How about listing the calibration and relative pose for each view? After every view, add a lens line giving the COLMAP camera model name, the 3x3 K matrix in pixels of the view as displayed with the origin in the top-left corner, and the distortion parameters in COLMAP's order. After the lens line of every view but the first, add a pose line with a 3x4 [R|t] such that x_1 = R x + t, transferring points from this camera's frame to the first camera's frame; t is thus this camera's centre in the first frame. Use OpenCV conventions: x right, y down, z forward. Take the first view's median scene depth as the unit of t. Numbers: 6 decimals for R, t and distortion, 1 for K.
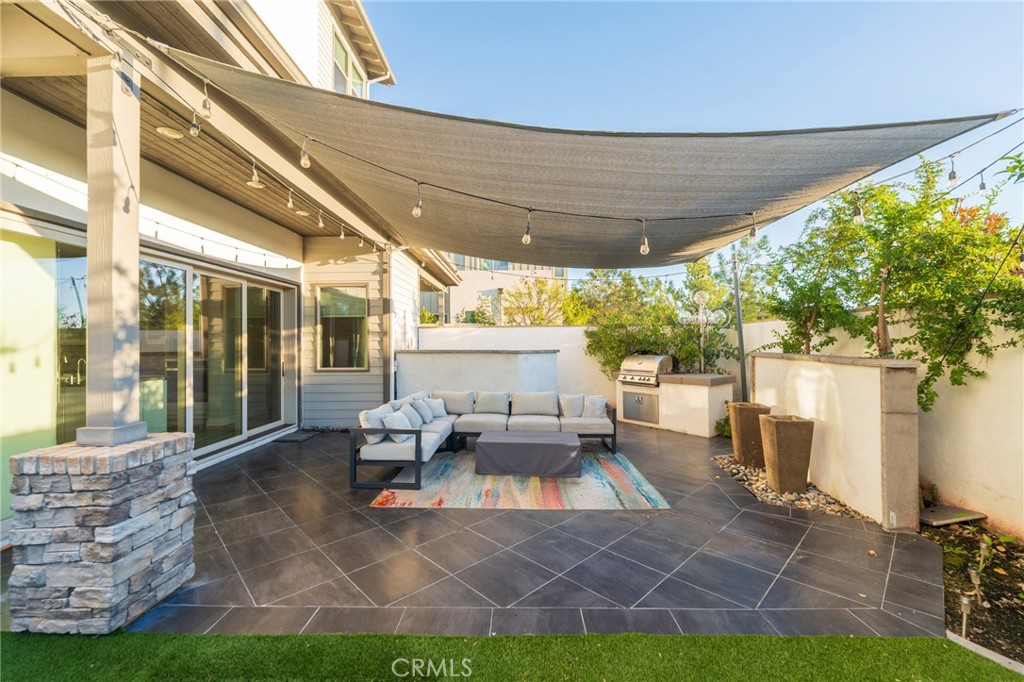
lens RADIAL K [[416.5, 0, 510.3], [0, 416.5, 343.3], [0, 0, 1]] dist [-0.001933, 0.000050]
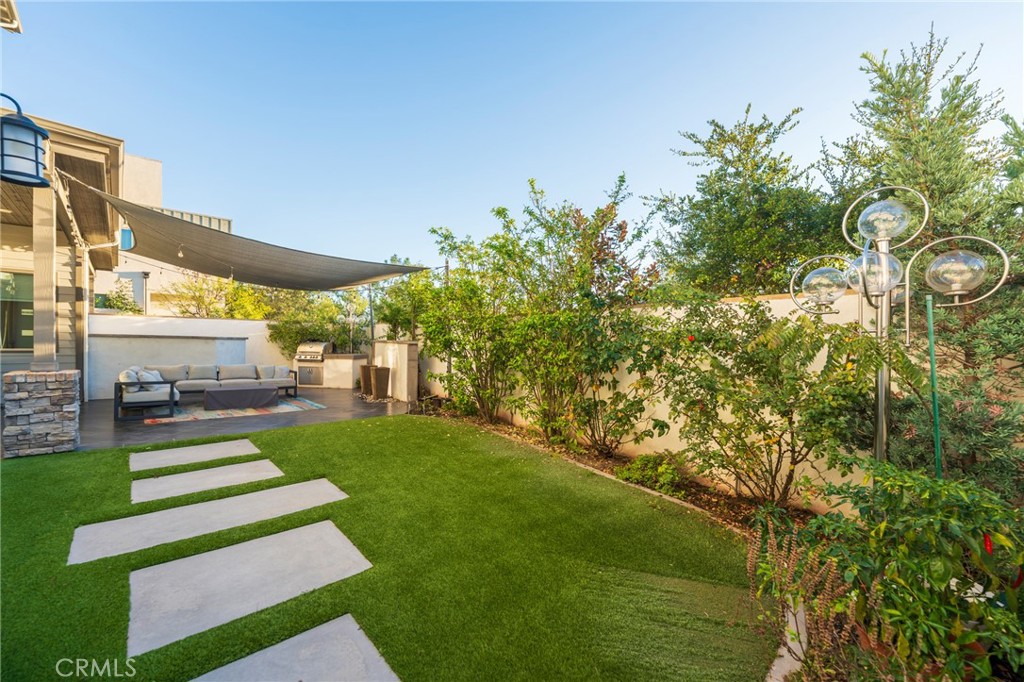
lens RADIAL K [[416.5, 0, 511.4], [0, 416.5, 344.3], [0, 0, 1]] dist [-0.001933, 0.000050]
pose [[0.719819, 0.013652, 0.694027, -0.266199], [-0.022813, 0.999732, 0.003996, 0.016923], [-0.693787, -0.018710, 0.719938, -0.741501]]
